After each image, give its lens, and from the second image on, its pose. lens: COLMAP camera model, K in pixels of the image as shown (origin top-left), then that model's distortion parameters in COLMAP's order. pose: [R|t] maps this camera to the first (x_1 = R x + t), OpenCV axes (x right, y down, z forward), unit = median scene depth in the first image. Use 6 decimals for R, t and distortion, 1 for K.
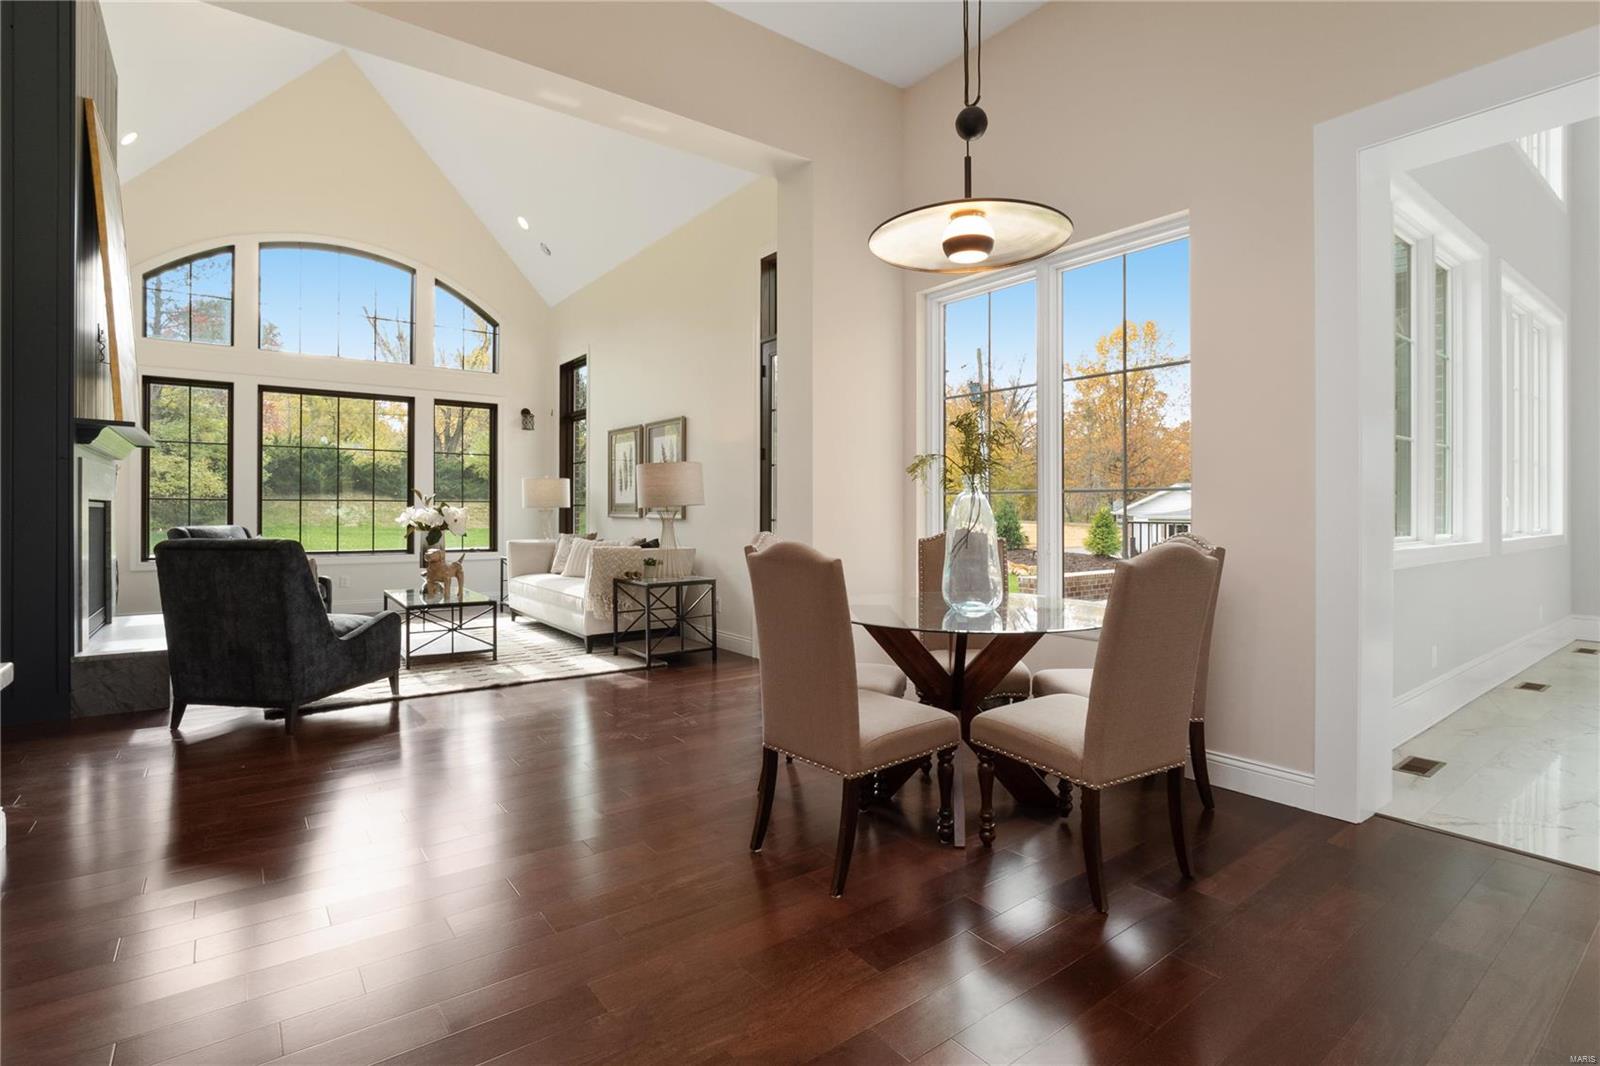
lens RADIAL K [[745.5, 0, 800.0], [0, 745.5, 533.0], [0, 0, 1]] dist [0.002433, 0.000104]
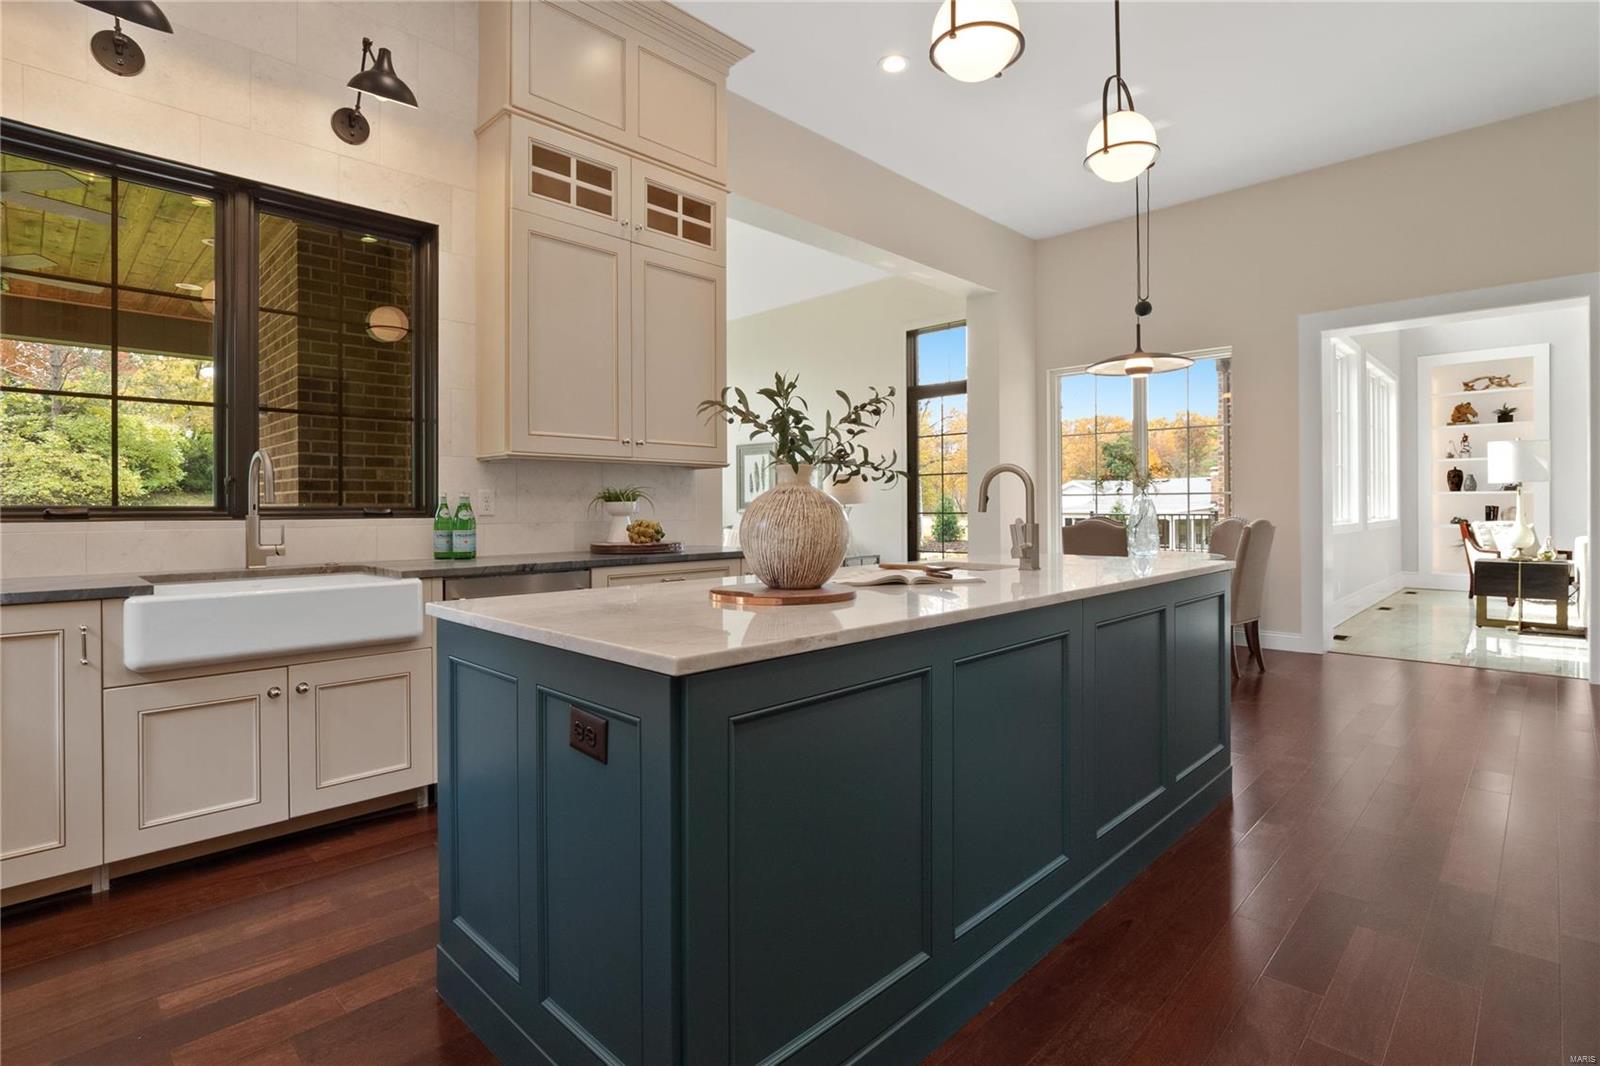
lens RADIAL K [[780.3, 0, 800.0], [0, 780.3, 533.0], [0, 0, 1]] dist [0.000605, 0.000158]
pose [[0.988079, -0.012304, 0.153458, -0.266403], [0.011786, 0.999921, 0.004280, 0.005813], [-0.153499, -0.002420, 0.988146, -0.241419]]
